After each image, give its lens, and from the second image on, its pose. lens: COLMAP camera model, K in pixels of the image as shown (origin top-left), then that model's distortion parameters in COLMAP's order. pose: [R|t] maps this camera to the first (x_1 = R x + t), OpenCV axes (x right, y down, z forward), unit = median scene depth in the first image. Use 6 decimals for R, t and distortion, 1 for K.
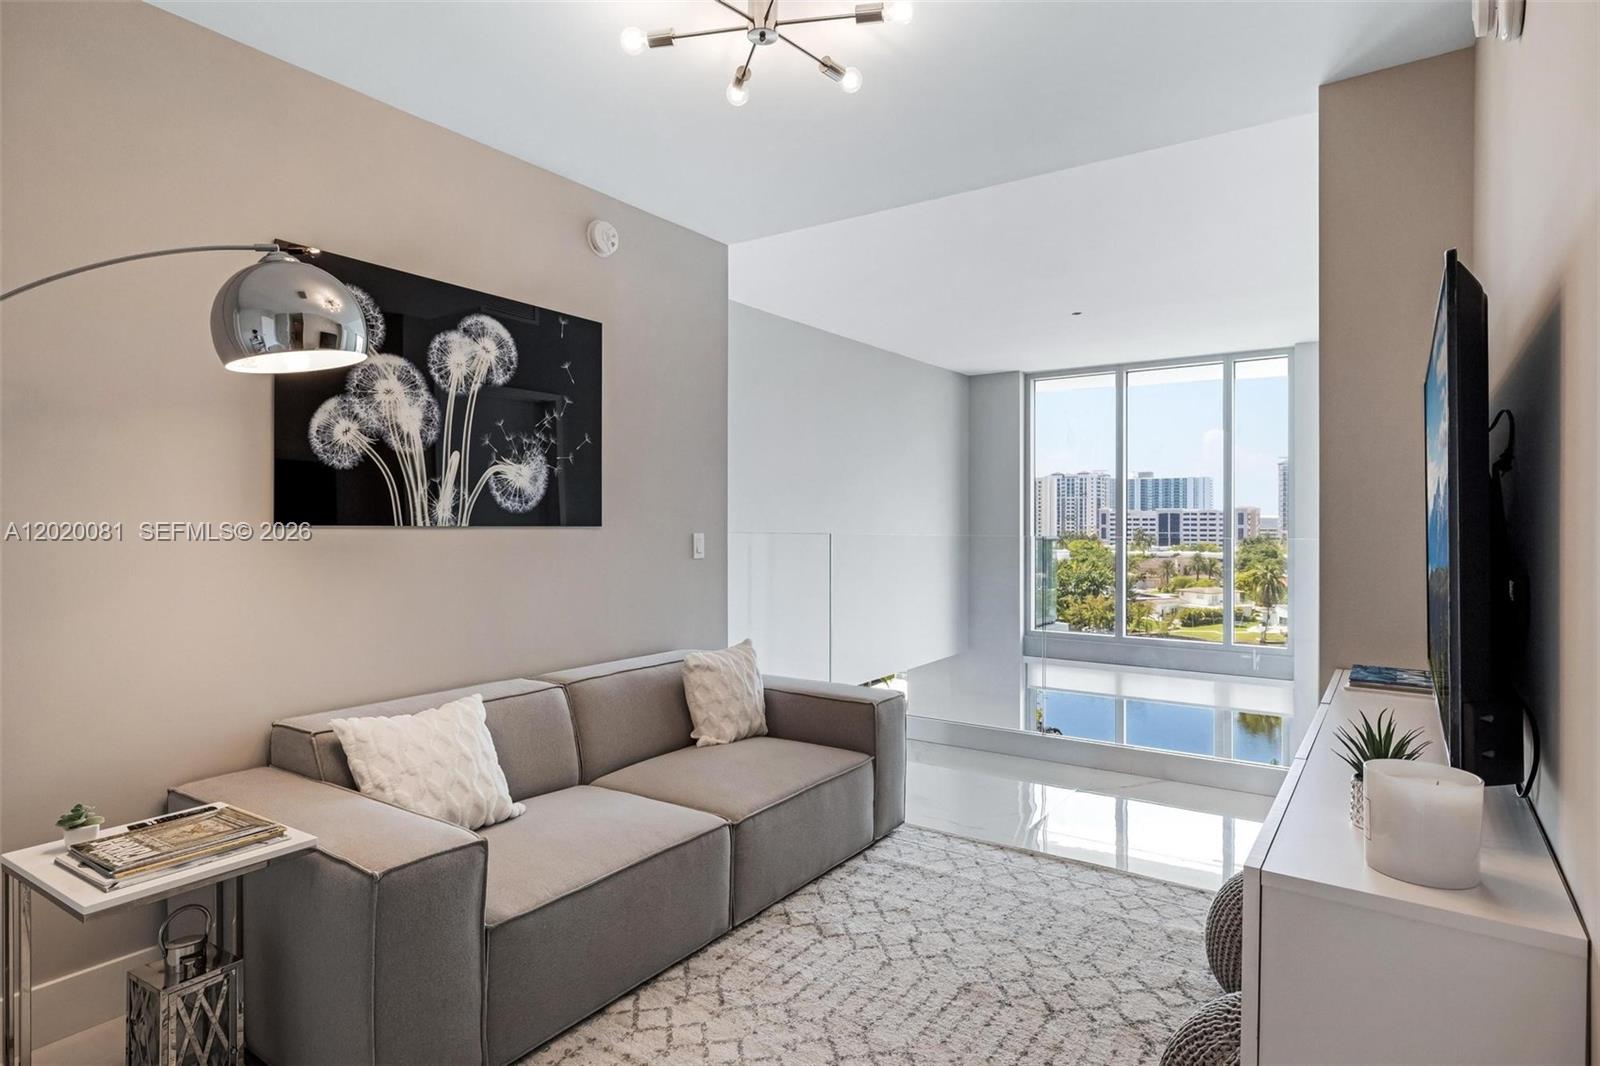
lens RADIAL K [[860.8, 0, 813.2], [0, 860.8, 531.2], [0, 0, 1]] dist [0.002057, 0.000550]
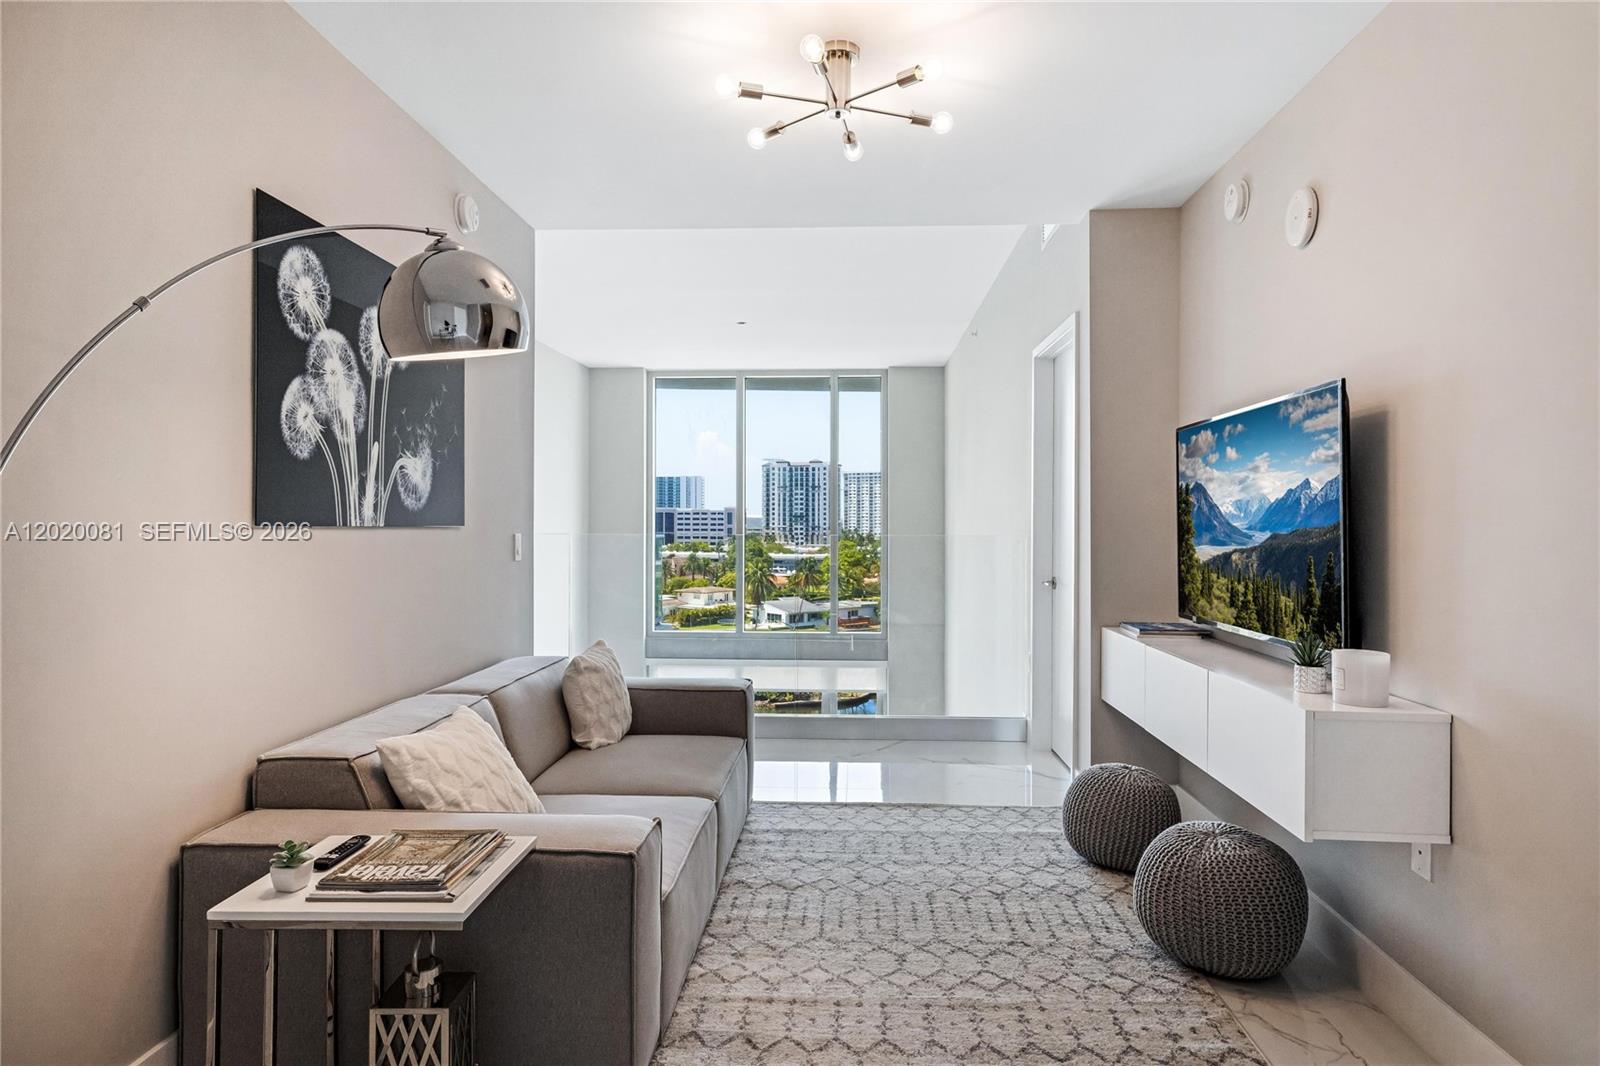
lens RADIAL K [[947.3, 0, 801.7], [0, 947.3, 529.4], [0, 0, 1]] dist [-0.000165, 0.002027]
pose [[0.856607, -0.002322, 0.515964, -0.587897], [0.003524, 0.999993, -0.001350, 0.000316], [-0.515957, 0.002975, 0.856609, -0.069321]]
